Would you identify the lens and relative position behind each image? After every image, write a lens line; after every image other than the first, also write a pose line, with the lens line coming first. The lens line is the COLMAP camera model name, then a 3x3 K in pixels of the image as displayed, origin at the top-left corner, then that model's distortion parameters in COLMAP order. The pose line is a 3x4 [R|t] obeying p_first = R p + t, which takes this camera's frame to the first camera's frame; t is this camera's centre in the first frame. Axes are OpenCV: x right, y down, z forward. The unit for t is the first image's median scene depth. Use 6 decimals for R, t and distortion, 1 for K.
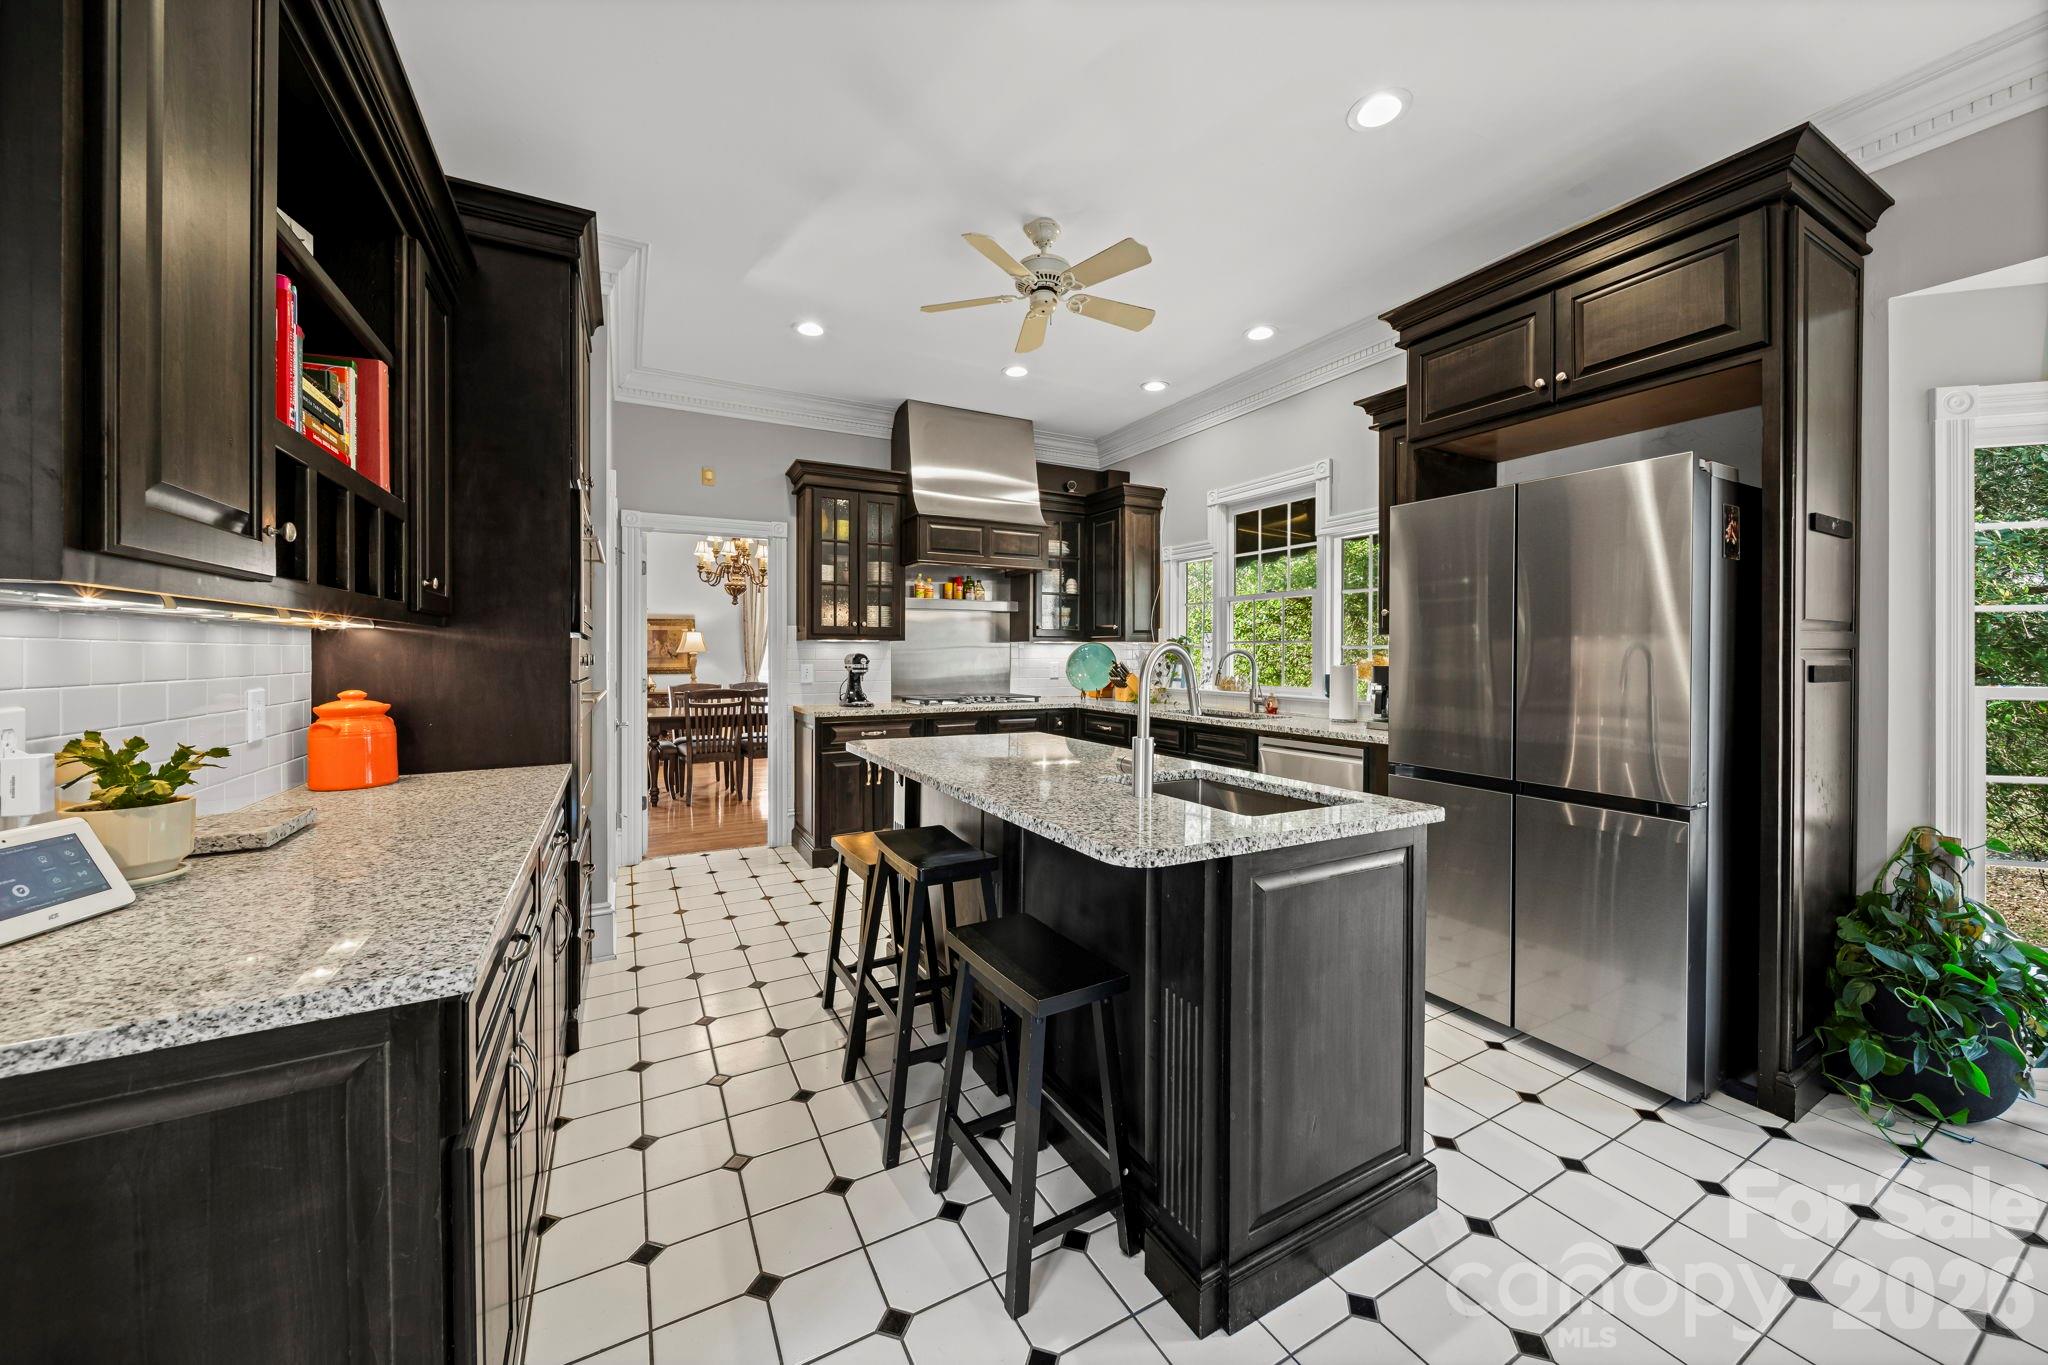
lens RADIAL K [[720.5, 0, 1024.0], [0, 720.5, 682.5], [0, 0, 1]] dist [-0.001062, -0.000120]
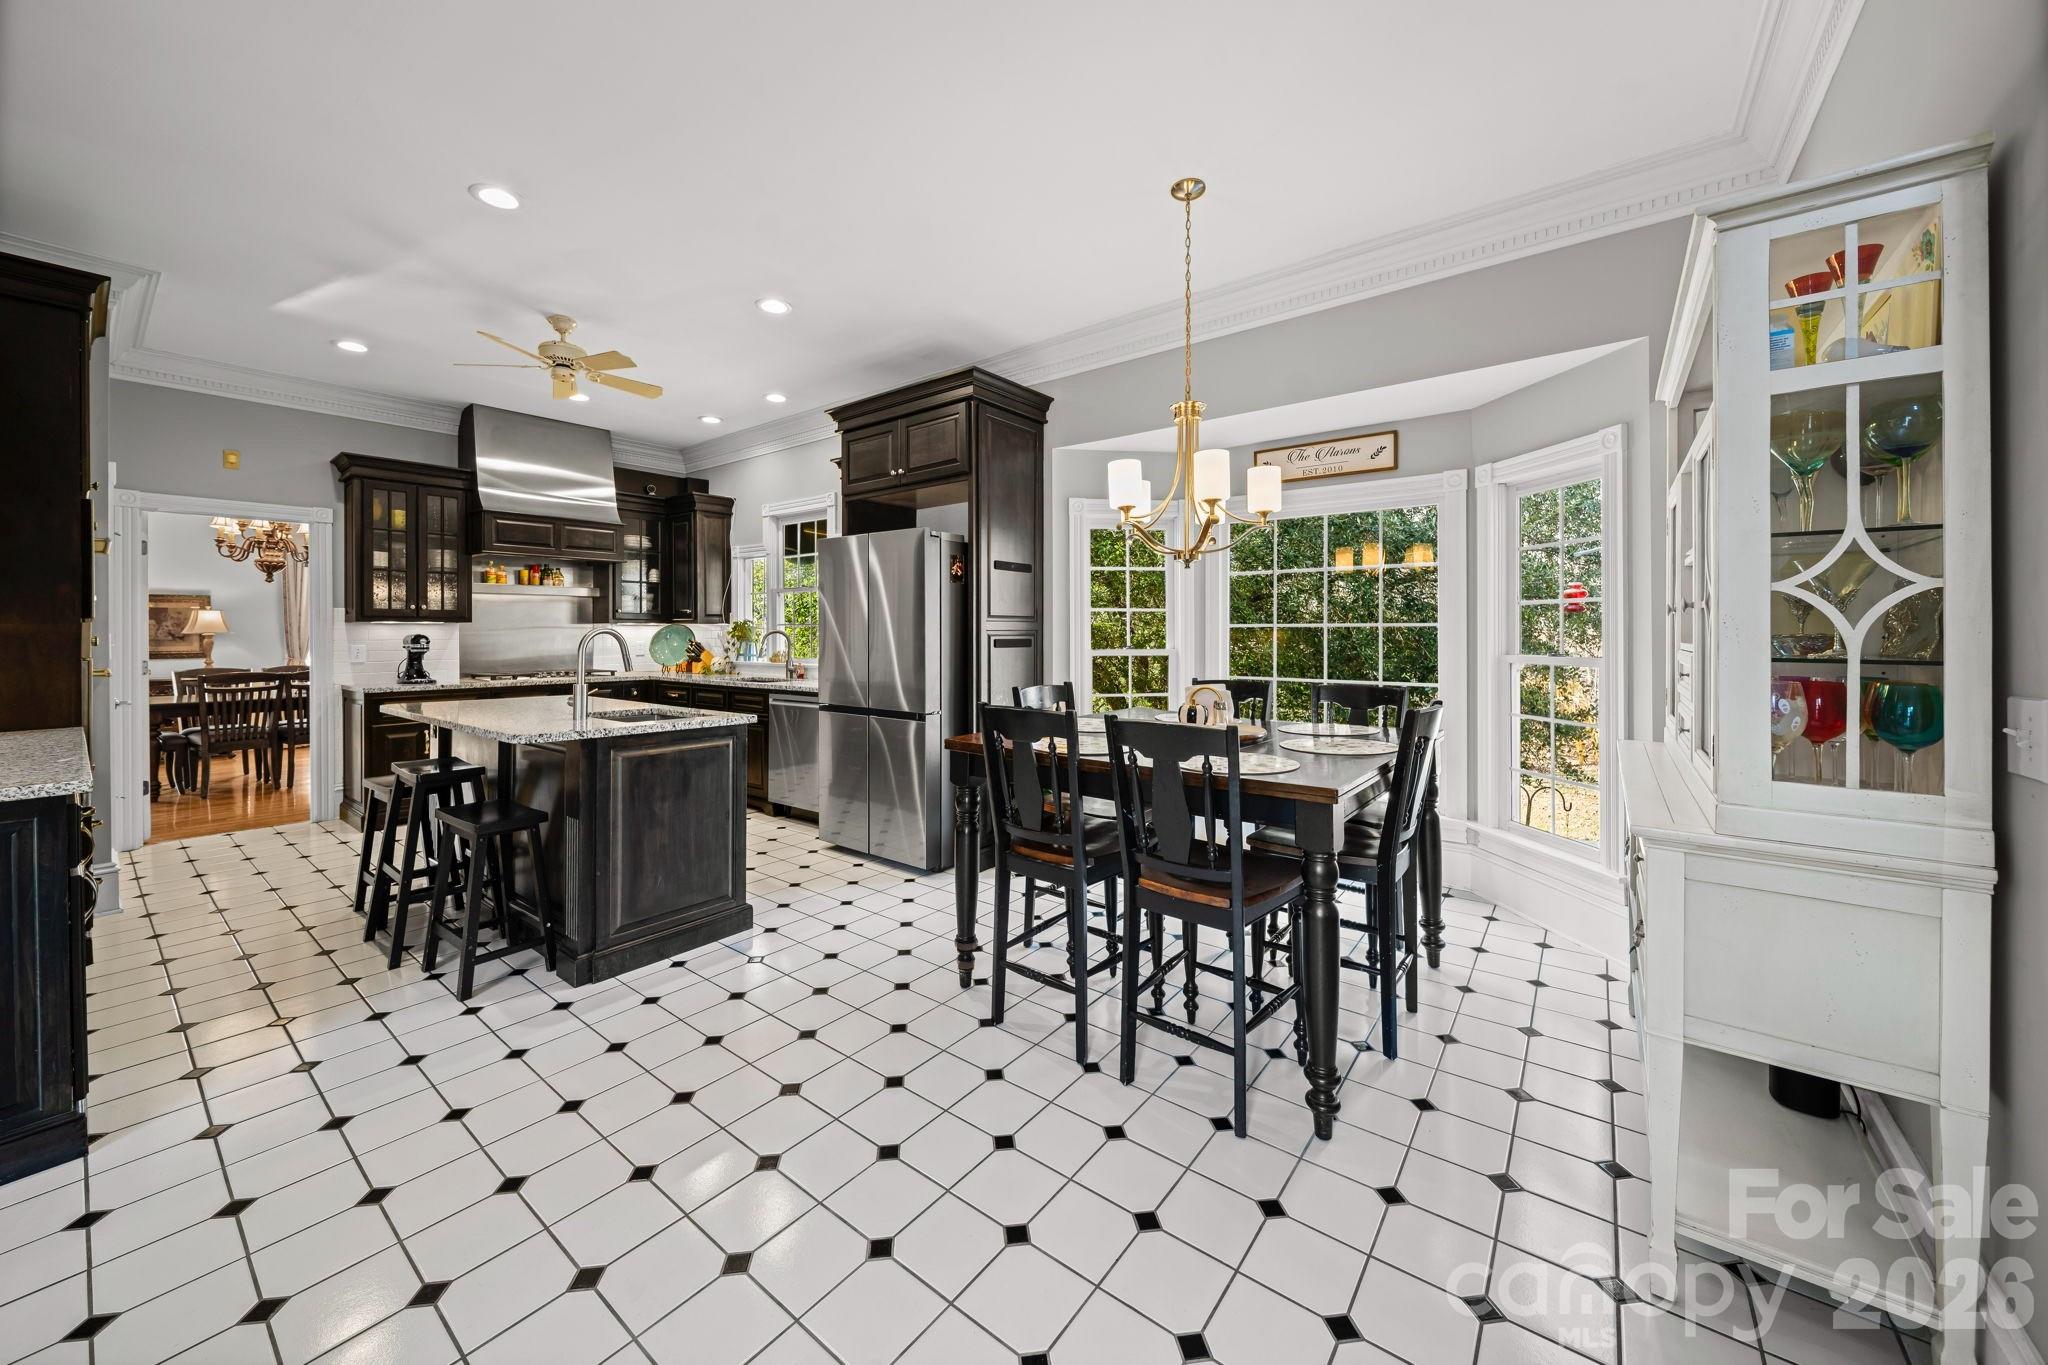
lens RADIAL K [[738.6, 0, 1027.1], [0, 738.6, 650.3], [0, 0, 1]] dist [-0.000309, -0.001924]
pose [[0.916460, -0.011689, 0.399956, 0.157723], [0.018340, 0.999750, -0.012805, 0.014291], [-0.399706, 0.019070, 0.916445, -0.362440]]
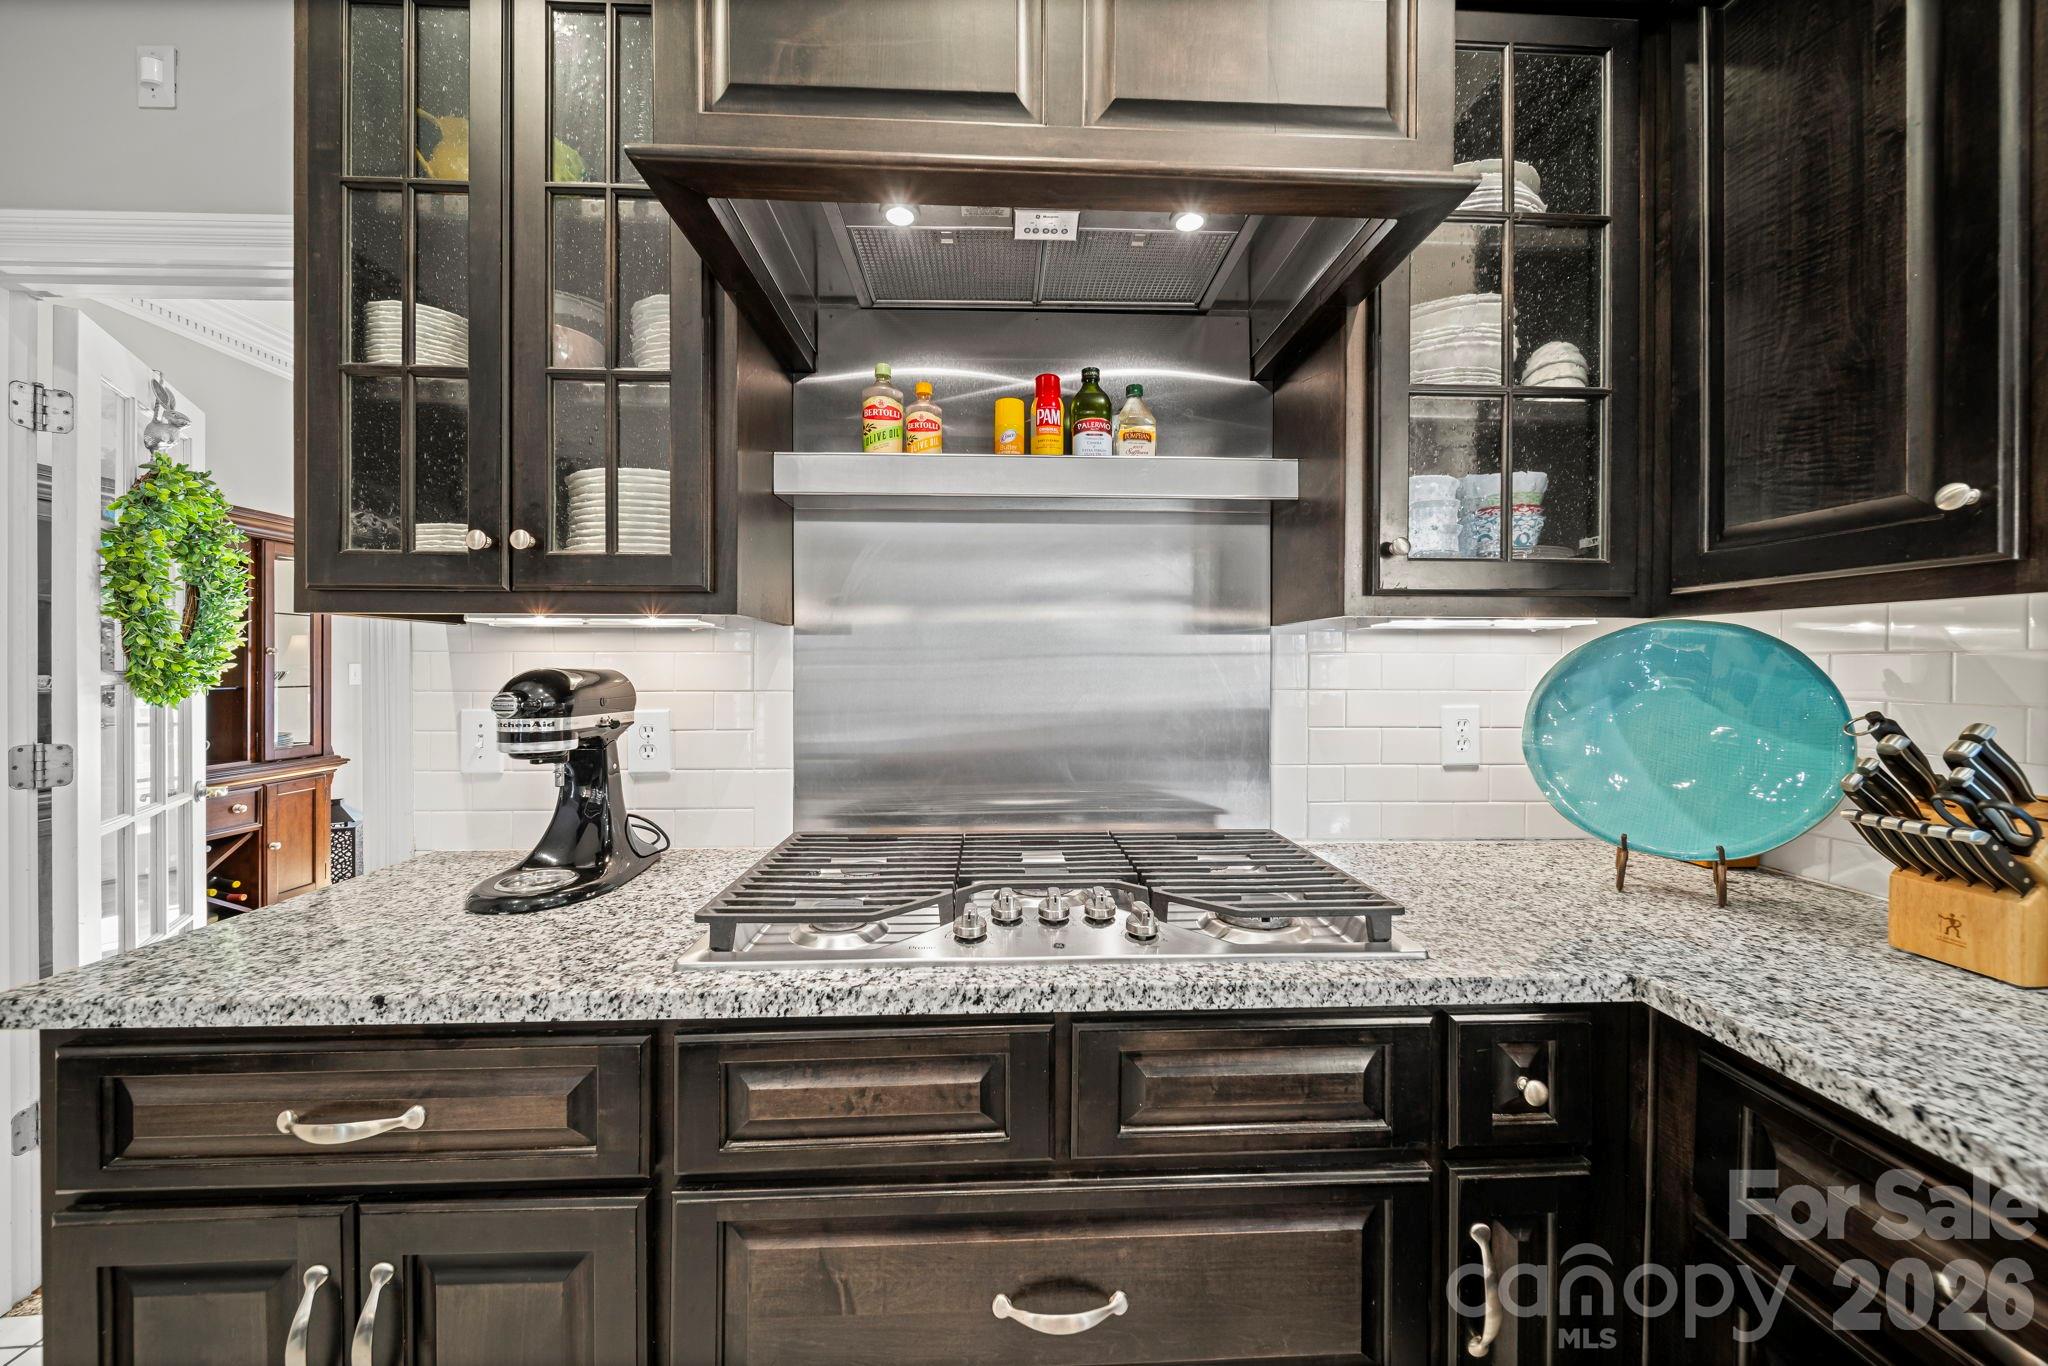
lens RADIAL K [[738.6, 0, 1027.1], [0, 738.6, 650.8], [0, 0, 1]] dist [-0.000309, -0.001924]
pose [[0.899221, -0.002321, -0.437488, 0.020084], [-0.020749, 0.998634, -0.047947, -0.036210], [0.437002, 0.052192, 0.897945, 0.815325]]
